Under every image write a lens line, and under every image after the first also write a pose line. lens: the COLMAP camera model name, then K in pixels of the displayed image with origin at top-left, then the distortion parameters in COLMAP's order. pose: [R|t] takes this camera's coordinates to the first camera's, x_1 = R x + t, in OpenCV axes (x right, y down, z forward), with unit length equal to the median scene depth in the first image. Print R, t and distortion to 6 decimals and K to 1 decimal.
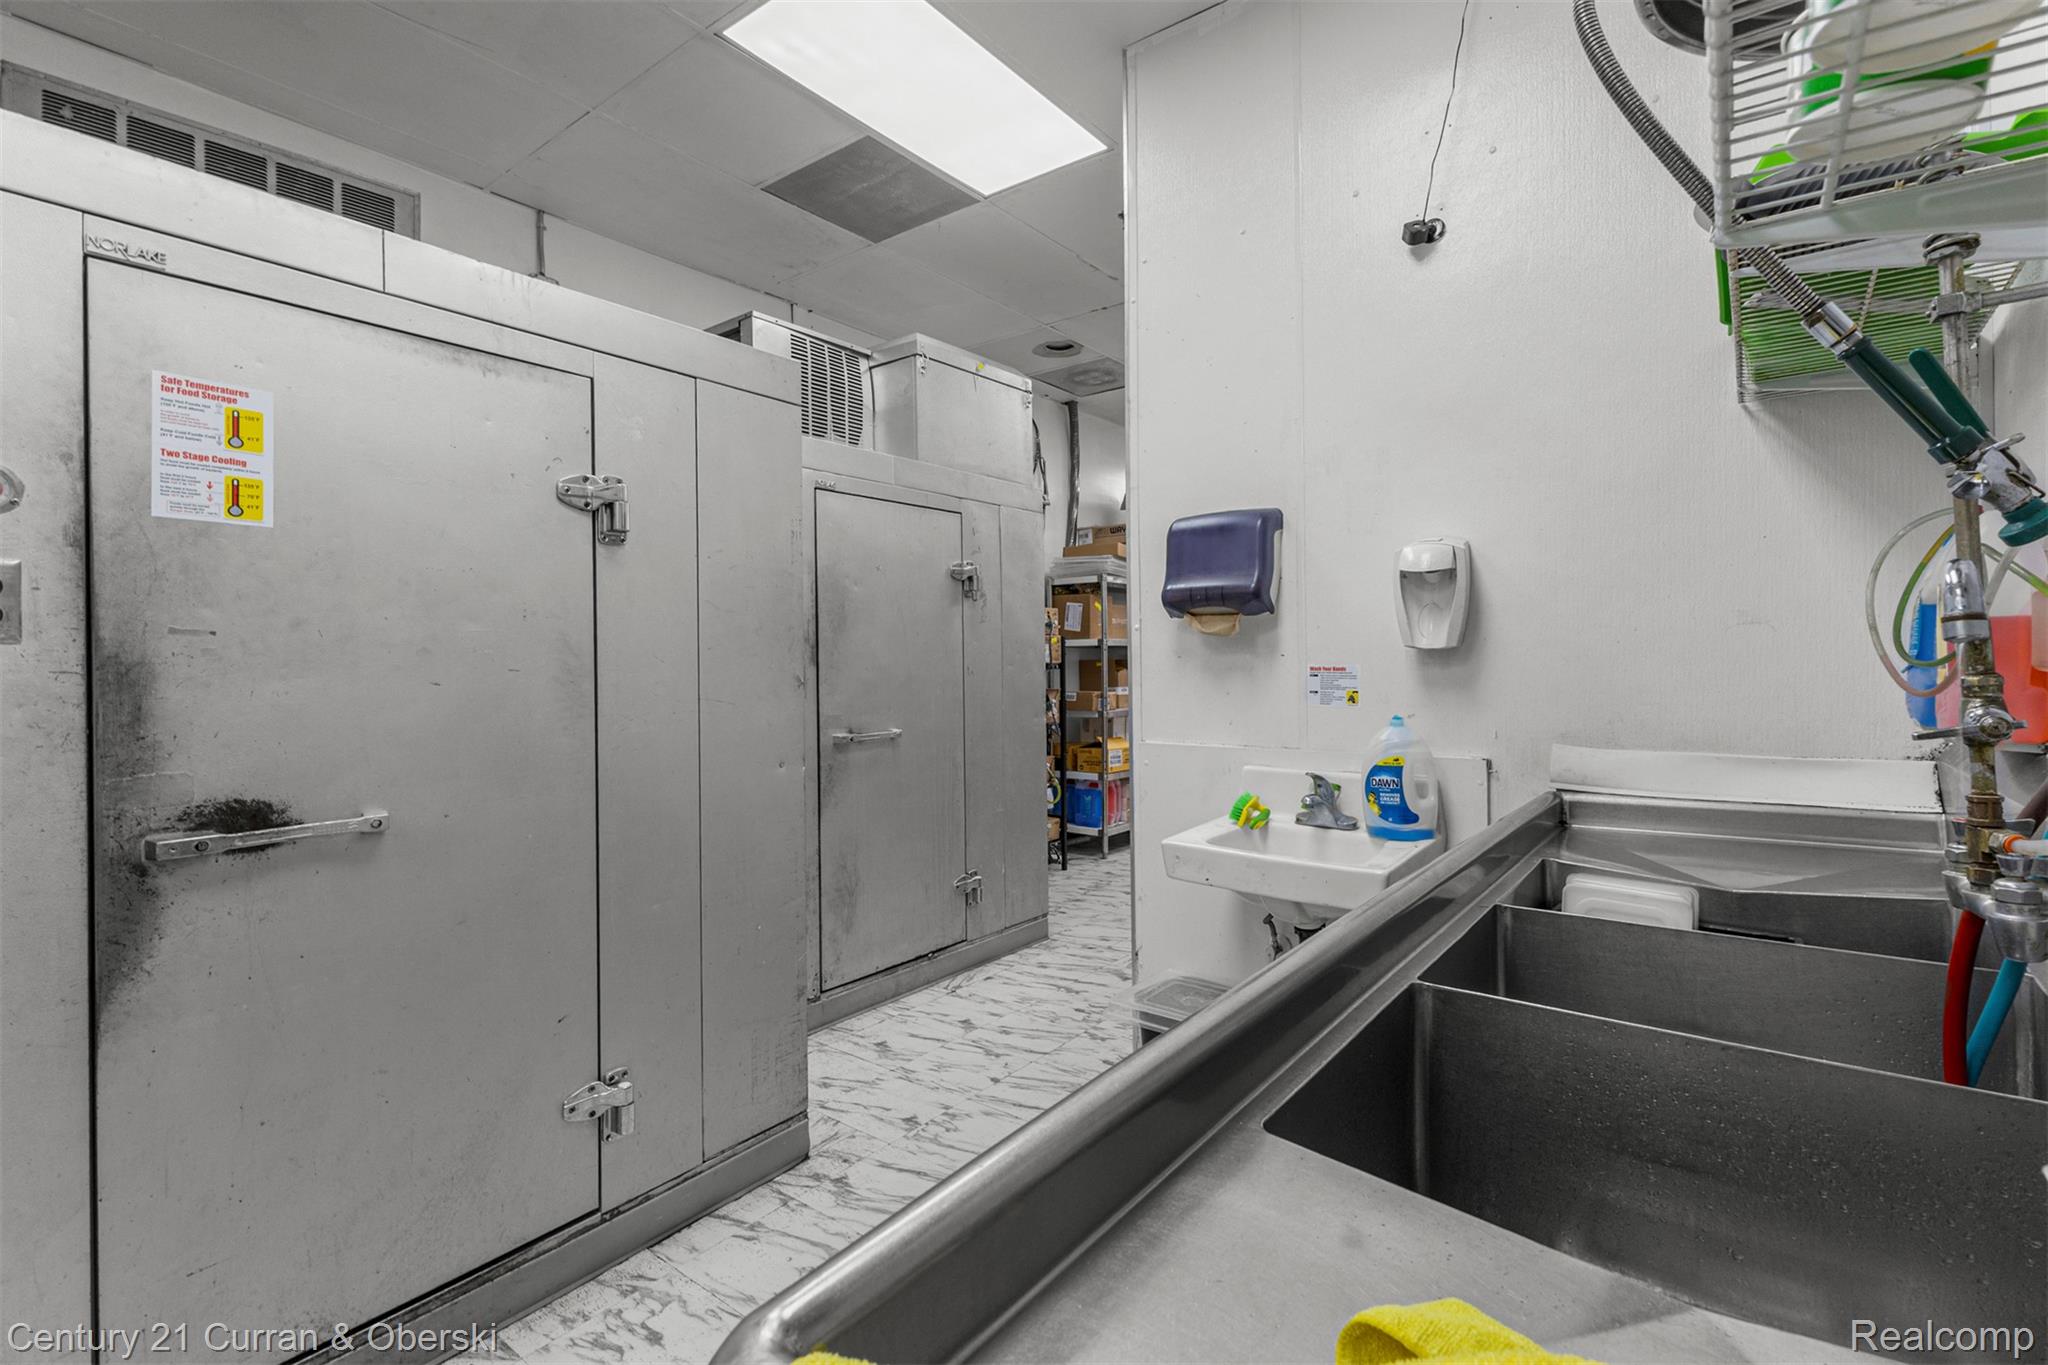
lens RADIAL K [[939.5, 0, 1024.0], [0, 939.5, 682.5], [0, 0, 1]] dist [0.002829, 0.000276]
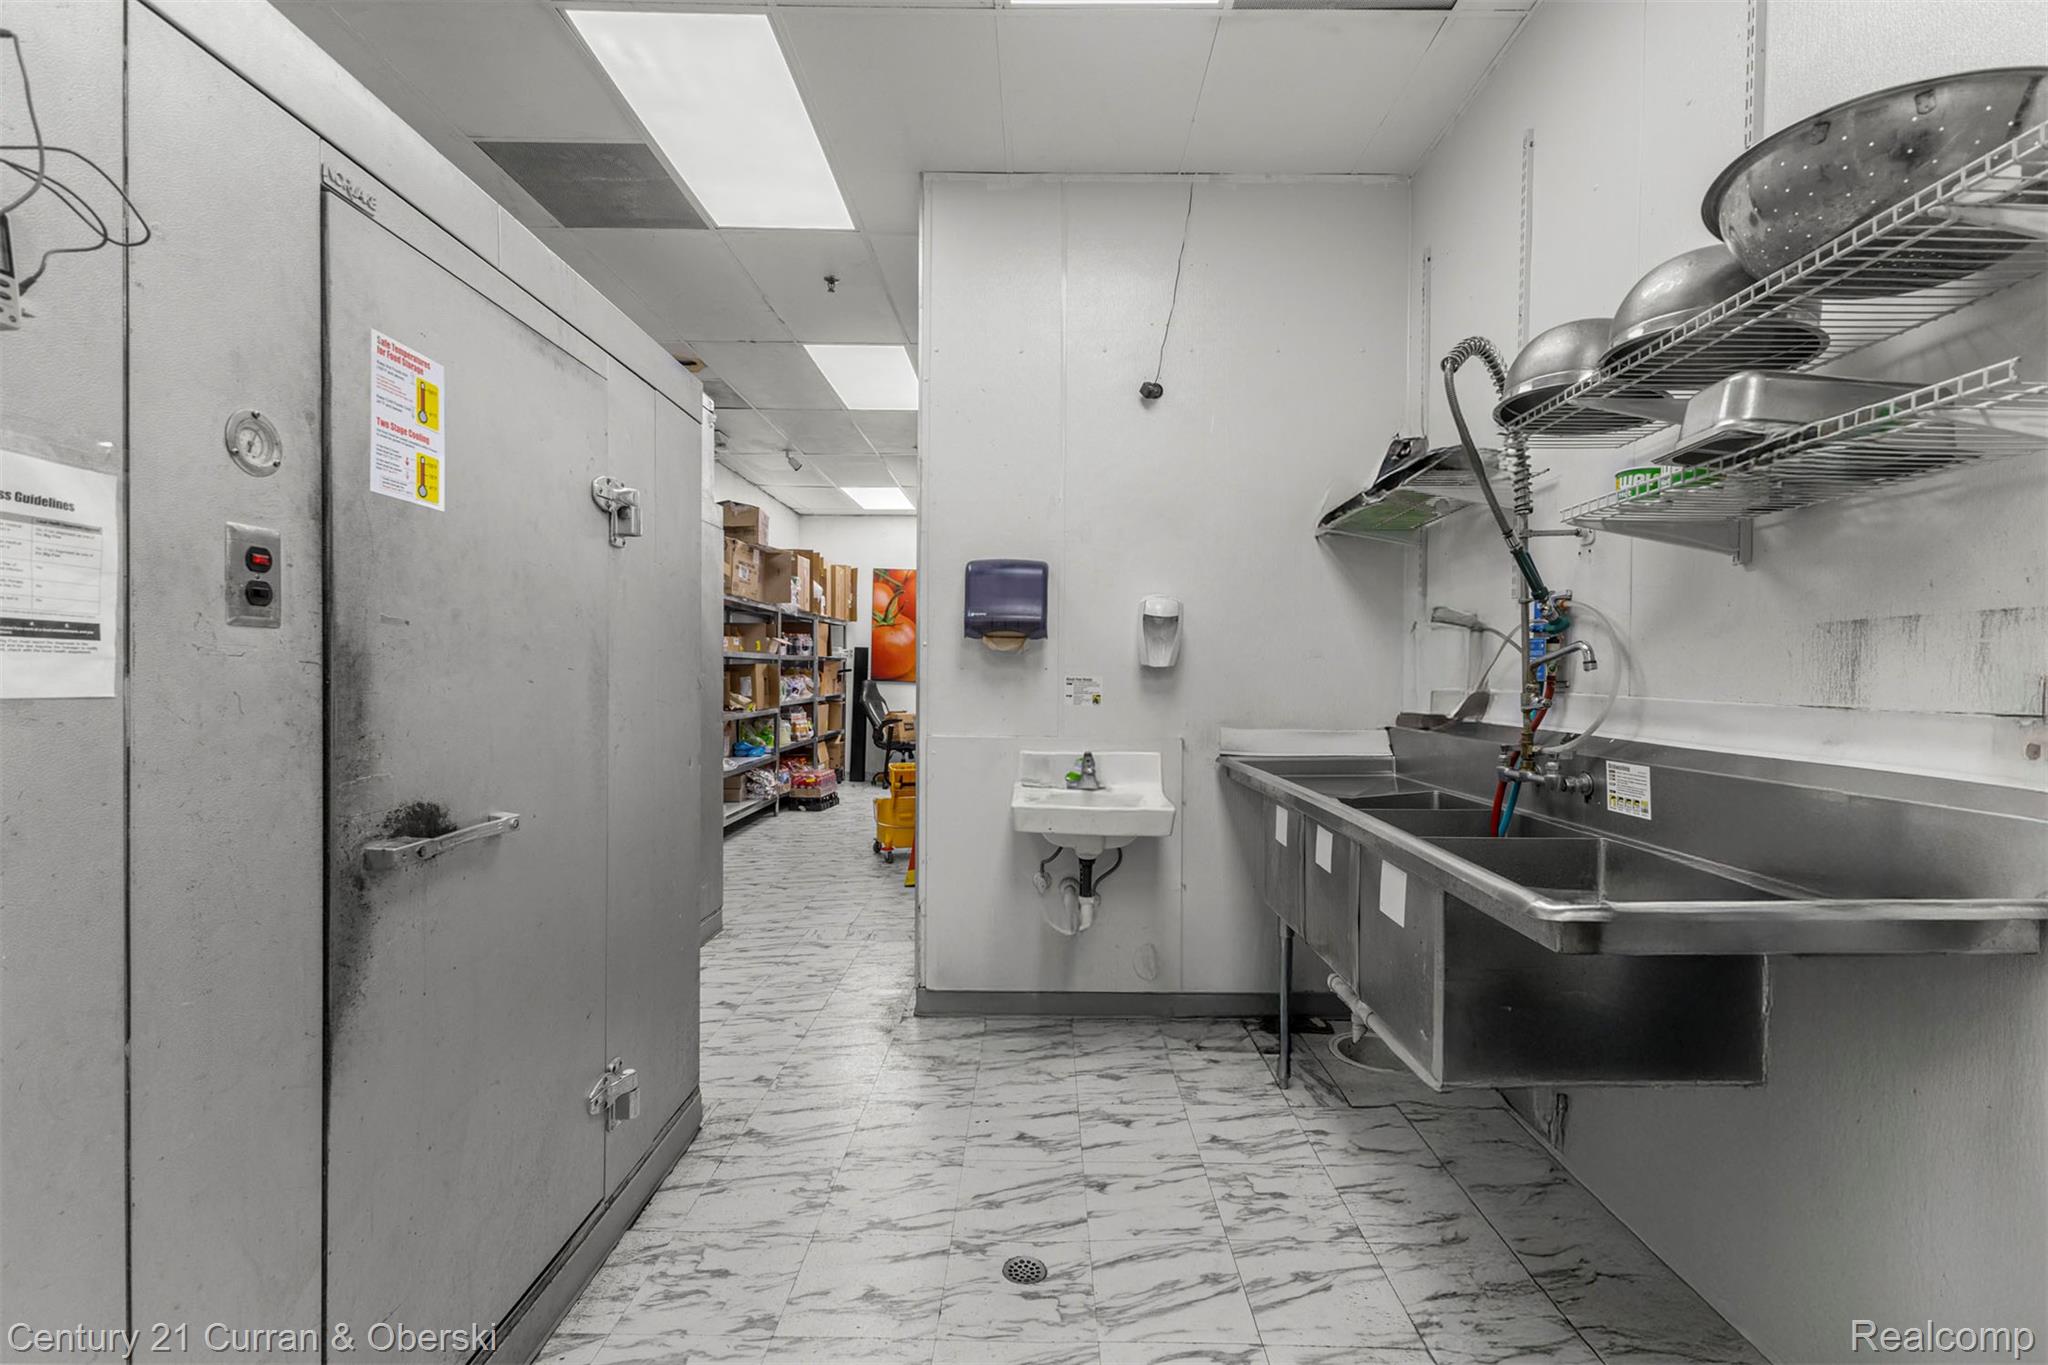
lens RADIAL K [[907.8, 0, 1026.7], [0, 907.8, 712.9], [0, 0, 1]] dist [0.003112, 0.000454]
pose [[0.798457, -0.008348, 0.601993, -0.895439], [-0.004126, 0.999804, 0.019338, 0.015621], [-0.602037, -0.017924, 0.798267, -0.074037]]
